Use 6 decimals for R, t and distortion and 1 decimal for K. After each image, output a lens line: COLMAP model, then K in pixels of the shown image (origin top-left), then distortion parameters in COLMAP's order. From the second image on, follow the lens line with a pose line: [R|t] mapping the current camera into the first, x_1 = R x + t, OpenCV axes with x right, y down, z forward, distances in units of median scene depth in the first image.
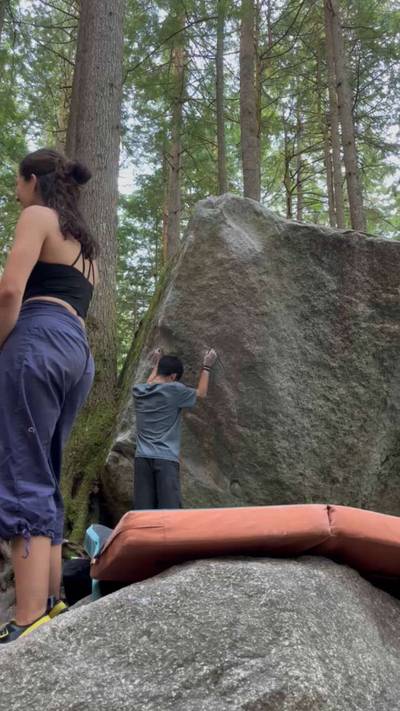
lens RADIAL K [[583.0, 0, 206.3], [0, 583.0, 354.8], [0, 0, 1]] dist [0.108219, -0.060854]
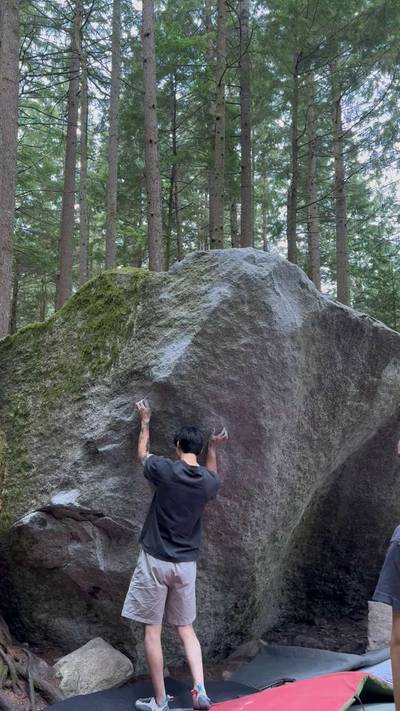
lens RADIAL K [[615.8, 0, 203.3], [0, 615.8, 349.2], [0, 0, 1]] dist [0.086414, -0.113021]
pose [[0.825832, 0.102577, 0.554508, -0.538154], [-0.168587, 0.983256, 0.069188, -0.170896], [-0.538126, -0.150621, 0.829297, 0.244604]]
